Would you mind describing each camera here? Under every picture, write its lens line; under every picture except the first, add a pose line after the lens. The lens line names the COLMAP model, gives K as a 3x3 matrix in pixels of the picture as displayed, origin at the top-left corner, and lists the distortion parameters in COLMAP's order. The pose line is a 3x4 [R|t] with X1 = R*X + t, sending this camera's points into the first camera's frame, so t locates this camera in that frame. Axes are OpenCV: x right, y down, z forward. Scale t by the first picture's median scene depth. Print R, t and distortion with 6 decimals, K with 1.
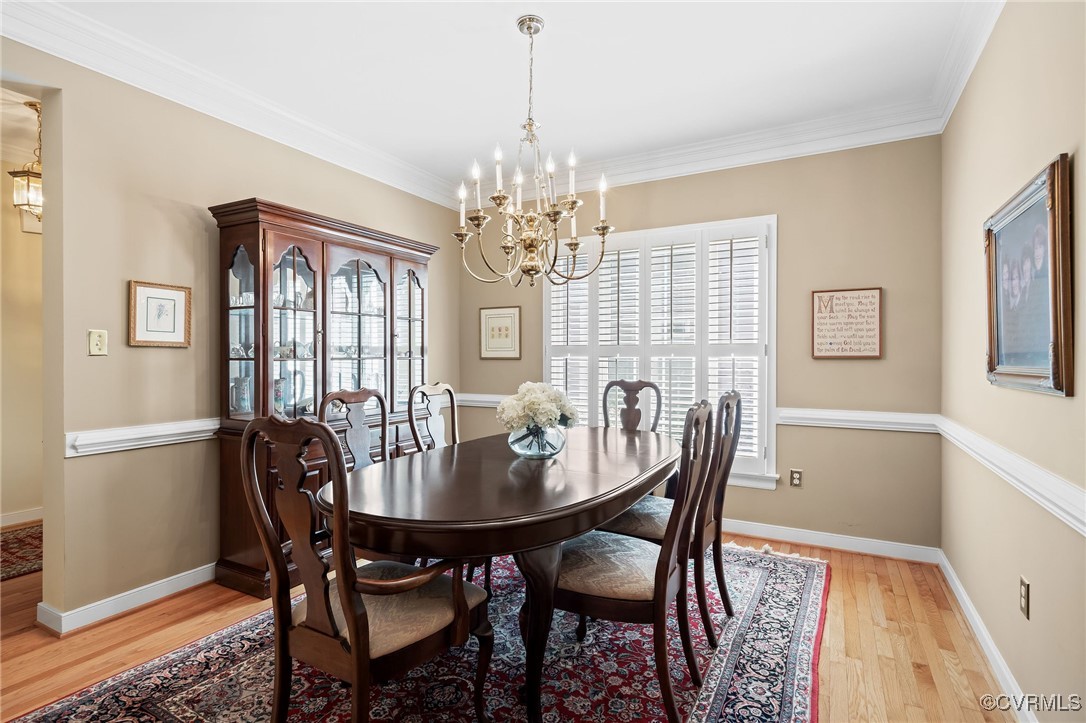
lens RADIAL K [[531.8, 0, 538.8], [0, 531.8, 358.4], [0, 0, 1]] dist [0.004185, 0.000691]
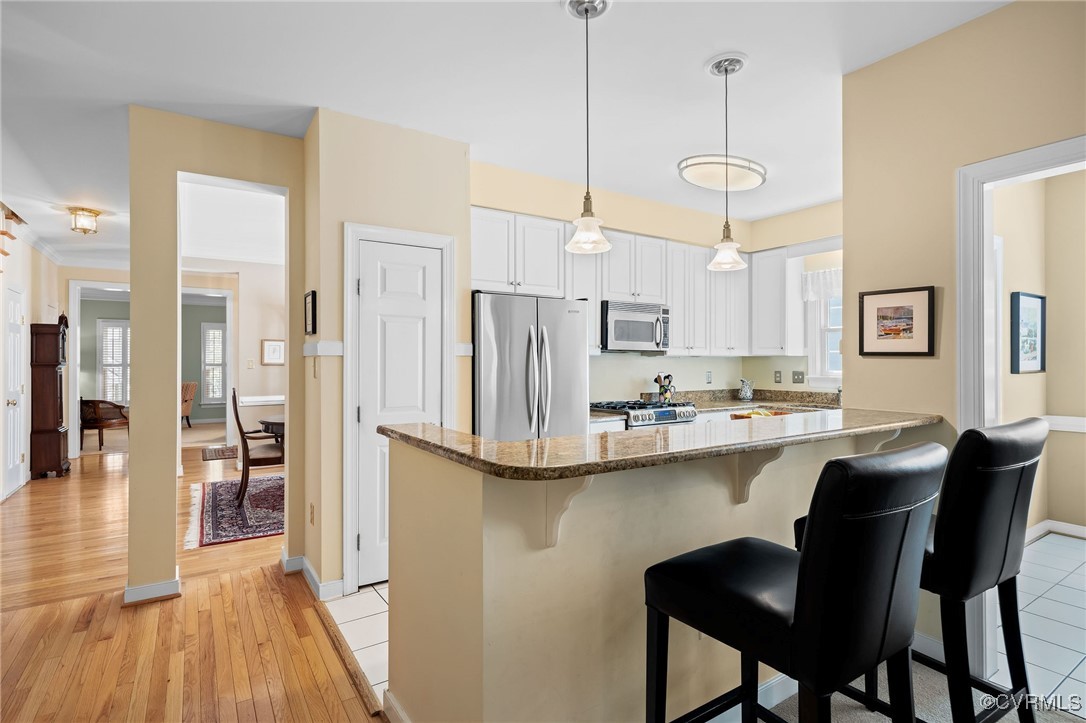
lens RADIAL K [[531.8, 0, 538.8], [0, 531.8, 358.4], [0, 0, 1]] dist [0.004185, 0.000691]
pose [[0.884908, -0.004357, -0.465745, 1.737703], [0.001495, 0.999978, -0.006512, -0.038974], [0.465763, 0.005066, 0.884895, -0.702770]]
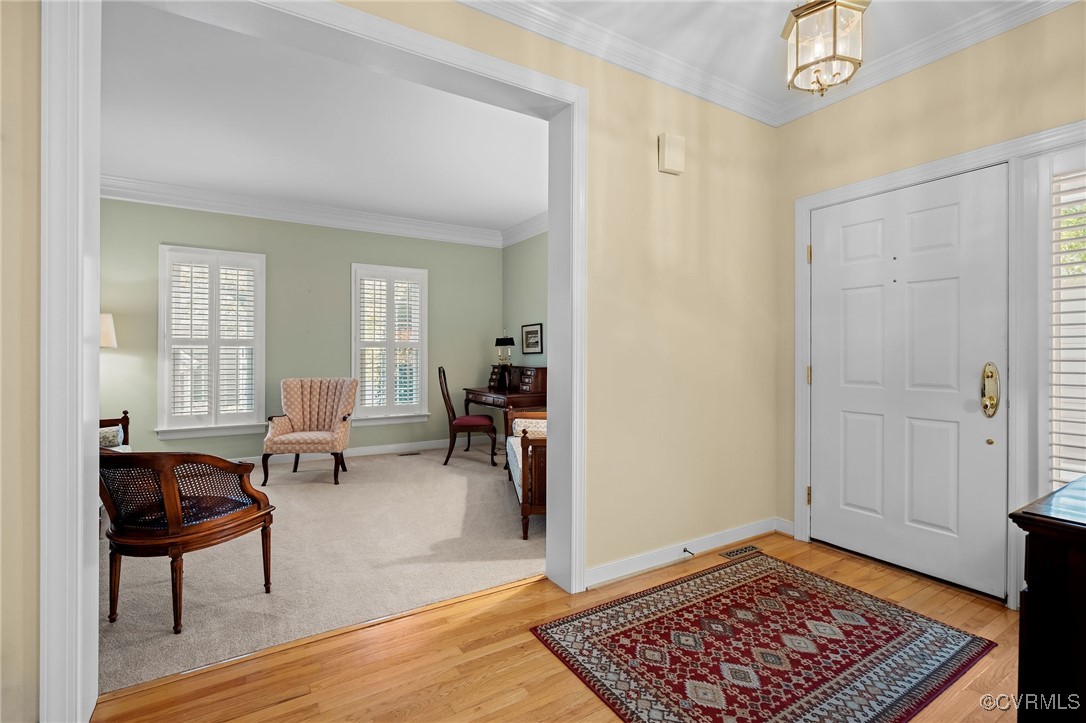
lens RADIAL K [[499.9, 0, 544.6], [0, 499.9, 357.8], [0, 0, 1]] dist [-0.001557, -0.000324]
pose [[0.870862, 0.006515, -0.491485, -1.296460], [-0.004124, 0.999974, 0.005948, 0.029931], [0.491511, -0.003153, 0.870866, 0.546779]]
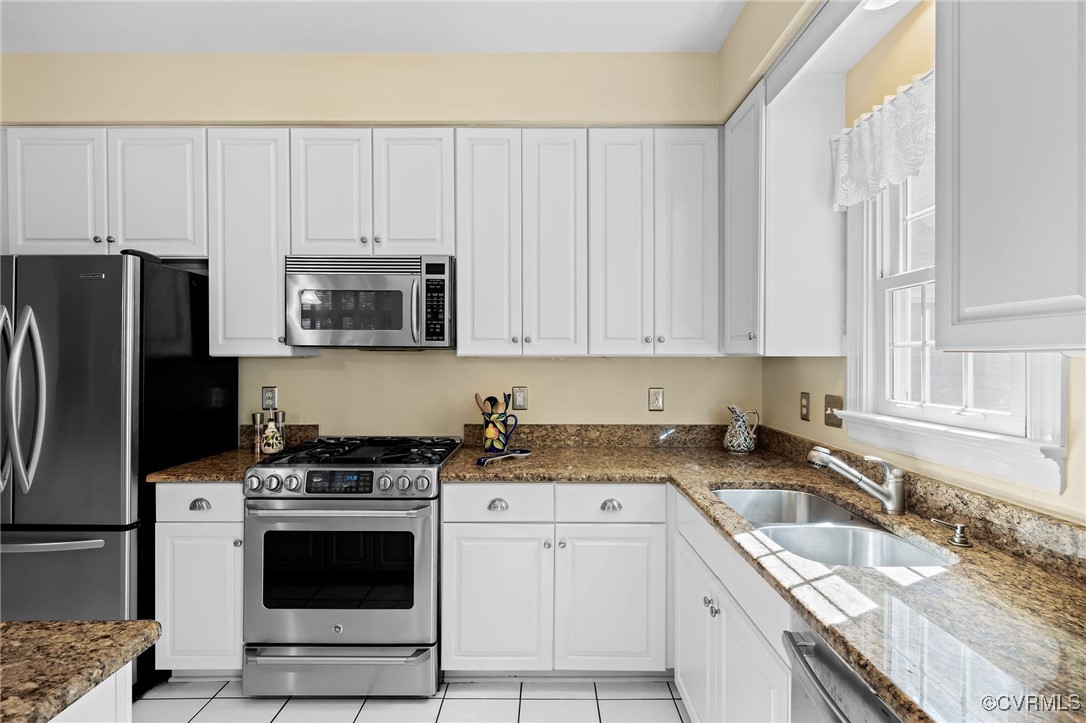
lens RADIAL K [[499.9, 0, 544.6], [0, 499.9, 357.8], [0, 0, 1]] dist [-0.001557, -0.000324]
pose [[0.486667, 0.001010, -0.873587, 2.149336], [-0.002433, 0.999997, -0.000199, -0.059190], [0.873584, 0.002222, 0.486668, 0.993149]]
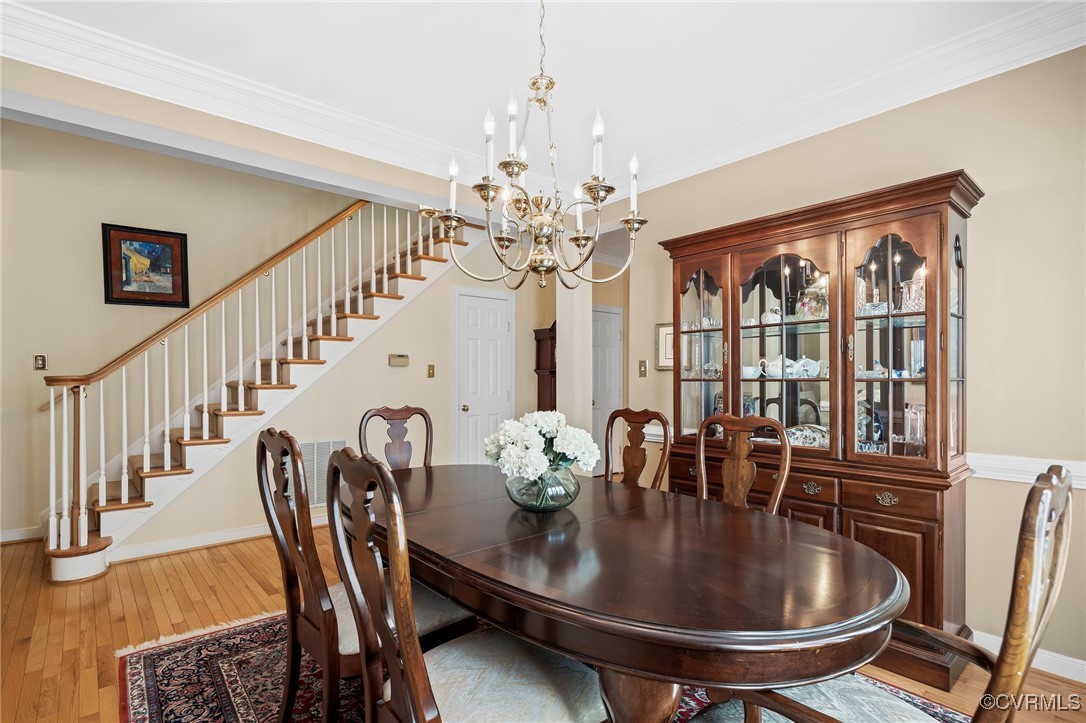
lens RADIAL K [[531.2, 0, 539.5], [0, 531.2, 382.7], [0, 0, 1]] dist [-0.000222, 0.000013]
pose [[-0.351330, 0.008548, -0.936213, 0.724562], [0.002721, 0.999963, 0.008108, 0.006023], [0.936248, 0.000301, -0.351341, 1.288499]]
